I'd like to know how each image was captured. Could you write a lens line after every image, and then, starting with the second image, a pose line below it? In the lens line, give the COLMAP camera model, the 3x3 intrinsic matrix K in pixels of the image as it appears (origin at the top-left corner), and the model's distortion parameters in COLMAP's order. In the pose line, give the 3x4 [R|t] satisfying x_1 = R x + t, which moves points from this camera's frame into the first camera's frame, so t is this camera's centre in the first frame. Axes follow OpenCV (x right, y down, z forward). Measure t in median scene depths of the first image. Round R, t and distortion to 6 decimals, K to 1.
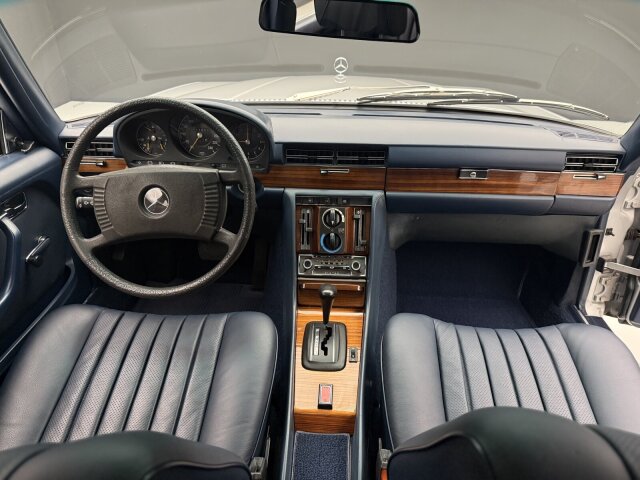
lens RADIAL K [[451.1, 0, 313.5], [0, 451.1, 237.2], [0, 0, 1]] dist [0.012606, -0.018422]
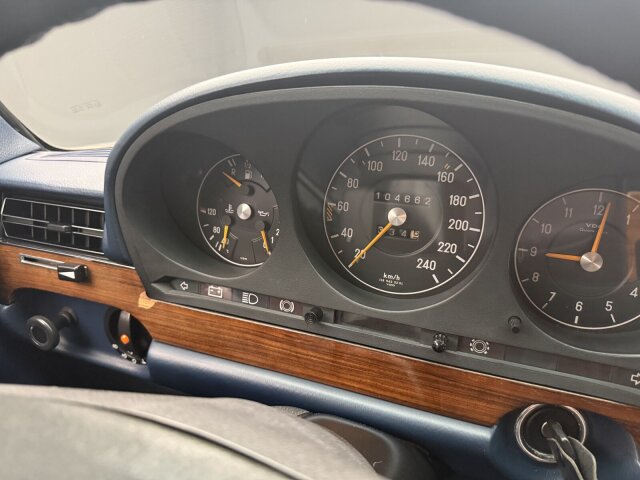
lens RADIAL K [[451.1, 0, 320.6], [0, 451.1, 240.3], [0, 0, 1]] dist [0.012606, -0.018422]
pose [[0.952838, 0.111712, -0.282170, -0.215478], [-0.163278, 0.972452, -0.166366, -0.157594], [0.255812, 0.204592, 0.944829, 0.727904]]
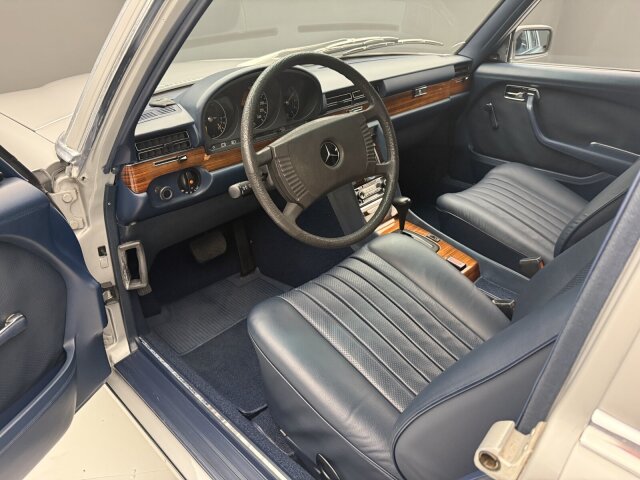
lens RADIAL K [[451.1, 0, 321.3], [0, 451.1, 241.8], [0, 0, 1]] dist [0.012606, -0.018422]
pose [[0.648871, -0.387974, 0.654555, -0.898181], [0.387557, 0.908809, 0.154486, -0.049564], [-0.654802, 0.153436, 0.740062, 0.226988]]
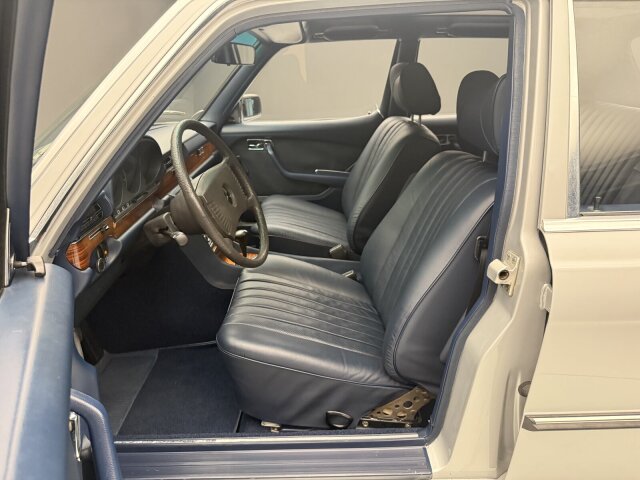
lens RADIAL K [[451.1, 0, 321.7], [0, 451.1, 241.3], [0, 0, 1]] dist [0.012606, -0.018422]
pose [[-0.073089, -0.375695, 0.923857, -1.267082], [0.496671, 0.789583, 0.360385, -0.237026], [-0.864856, 0.485193, 0.128887, 0.527373]]
